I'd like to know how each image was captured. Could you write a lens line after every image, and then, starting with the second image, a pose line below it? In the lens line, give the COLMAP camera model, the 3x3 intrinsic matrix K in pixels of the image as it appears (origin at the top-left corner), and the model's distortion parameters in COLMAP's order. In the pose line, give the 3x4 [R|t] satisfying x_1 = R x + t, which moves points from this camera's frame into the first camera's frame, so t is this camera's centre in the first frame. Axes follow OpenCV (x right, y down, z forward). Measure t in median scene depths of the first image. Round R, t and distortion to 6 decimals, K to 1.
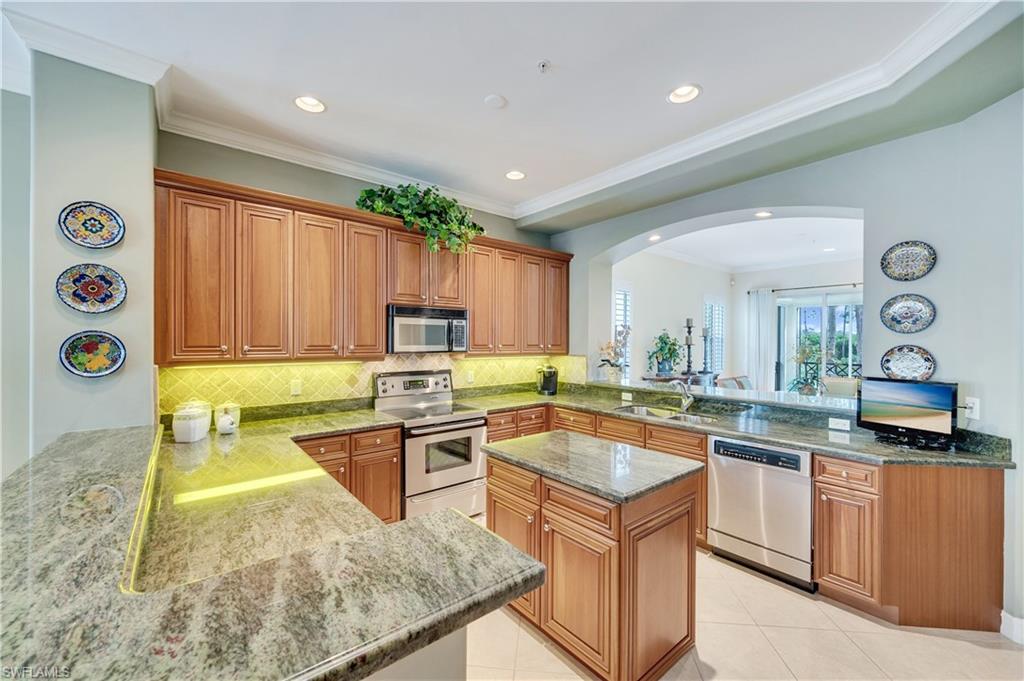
lens RADIAL K [[416.1, 0, 515.8], [0, 416.1, 344.4], [0, 0, 1]] dist [0.001130, 0.000016]
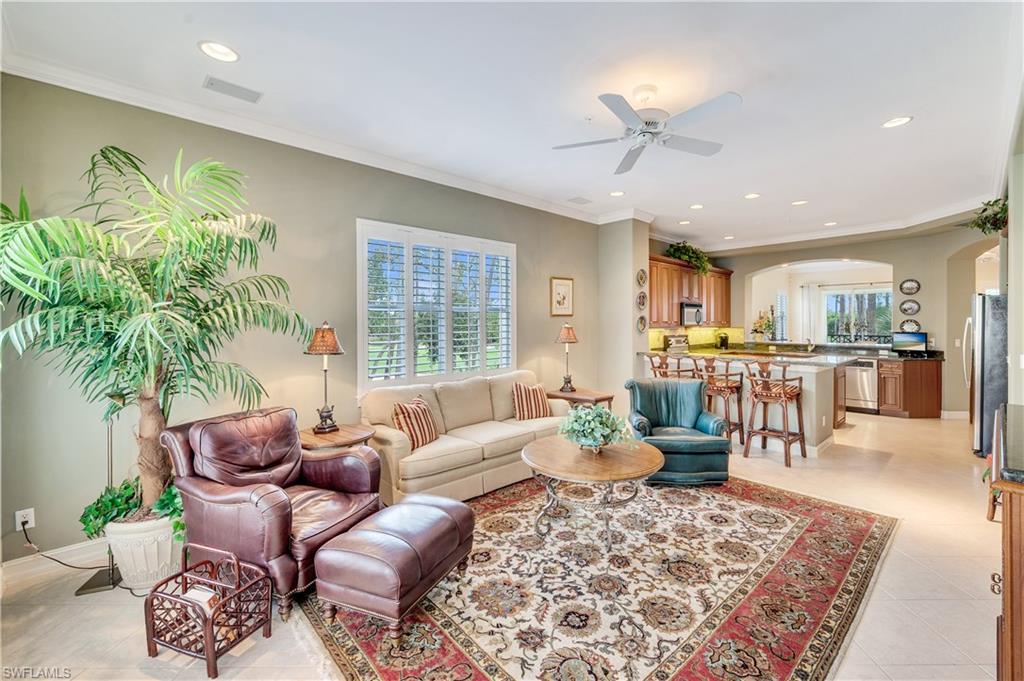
lens RADIAL K [[445.2, 0, 540.1], [0, 445.2, 328.8], [0, 0, 1]] dist [0.003819, 0.000404]
pose [[0.995340, -0.007545, 0.096127, -1.351901], [0.007126, 0.999964, 0.004709, 0.024455], [-0.096159, -0.004002, 0.995358, -1.290912]]
